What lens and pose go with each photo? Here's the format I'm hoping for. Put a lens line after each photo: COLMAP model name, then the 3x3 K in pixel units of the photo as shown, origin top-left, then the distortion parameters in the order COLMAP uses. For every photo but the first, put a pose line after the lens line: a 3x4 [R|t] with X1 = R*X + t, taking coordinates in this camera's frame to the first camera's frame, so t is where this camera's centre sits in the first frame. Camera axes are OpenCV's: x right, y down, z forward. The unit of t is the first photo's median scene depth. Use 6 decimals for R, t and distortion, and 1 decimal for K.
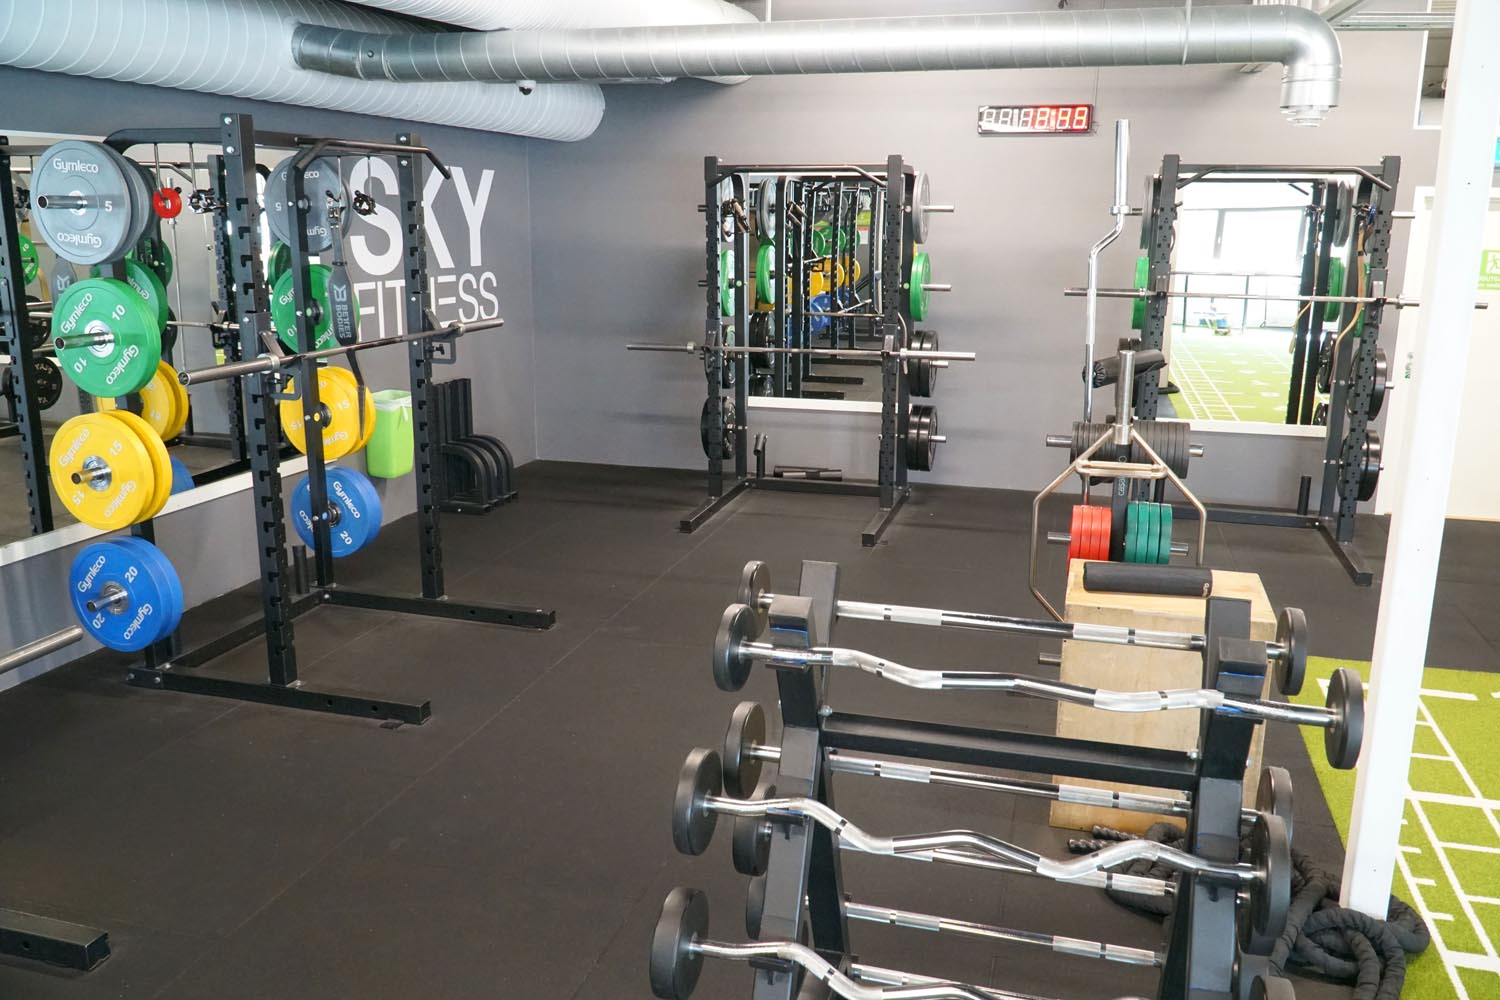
lens RADIAL K [[1213.7, 0, 749.3], [0, 1213.7, 482.6], [0, 0, 1]] dist [0.003308, 0.007625]
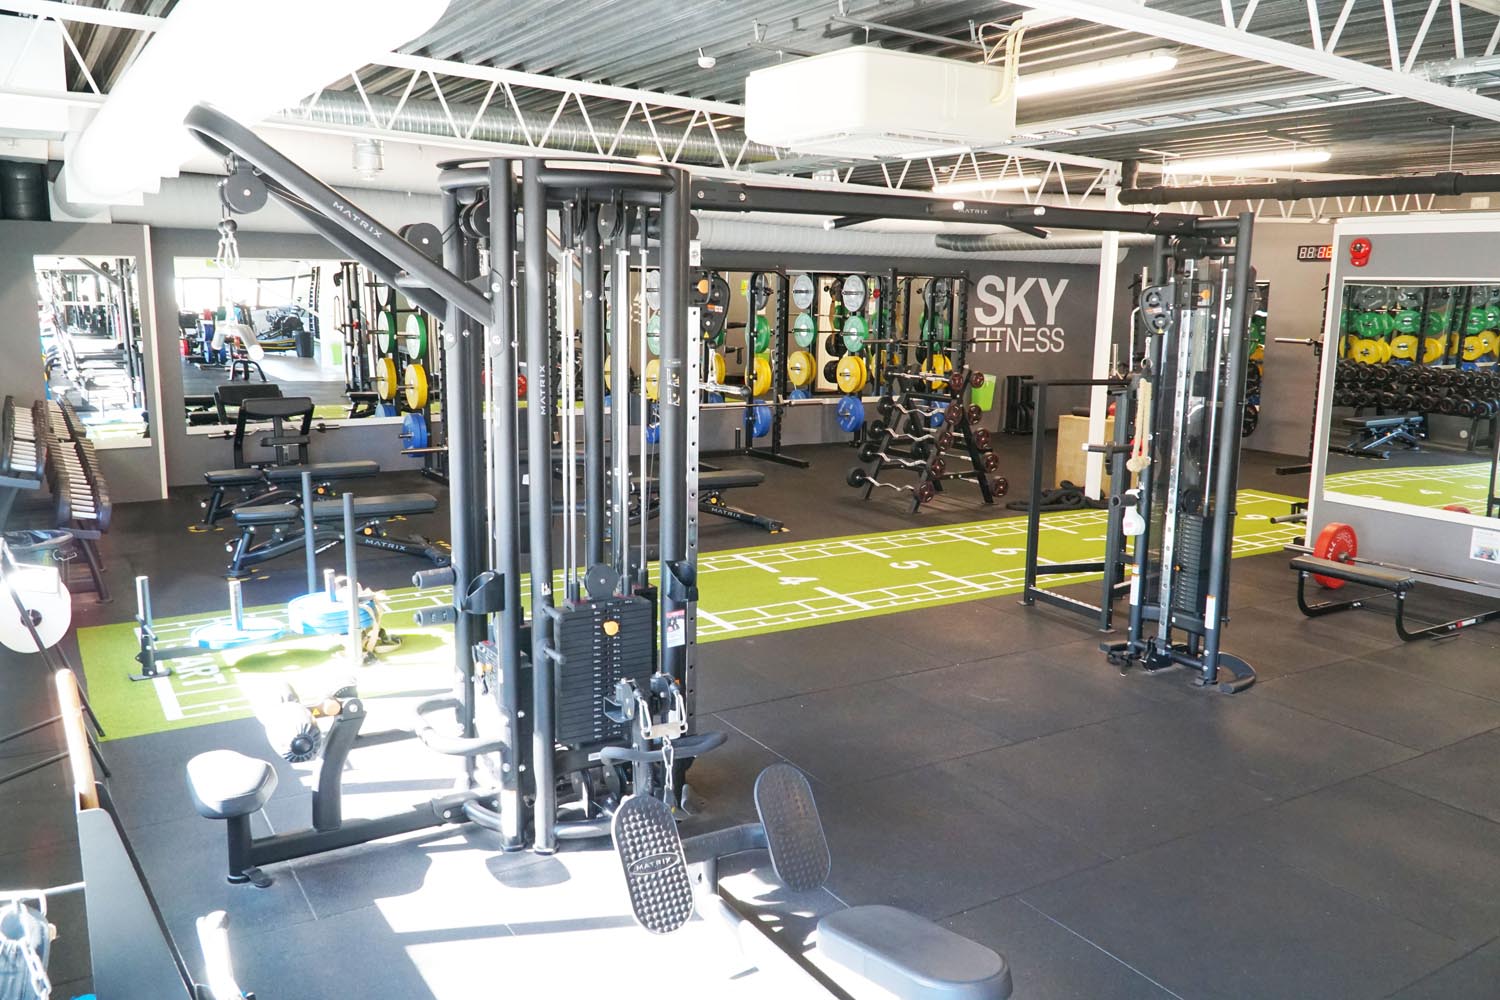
lens RADIAL K [[1213.7, 0, 749.3], [0, 1213.7, 482.6], [0, 0, 1]] dist [0.003308, 0.007625]
pose [[0.734159, 0.106617, -0.670554, 0.861680], [-0.158021, 0.987306, -0.016030, 0.215633], [0.660333, 0.117730, 0.741687, -0.904826]]
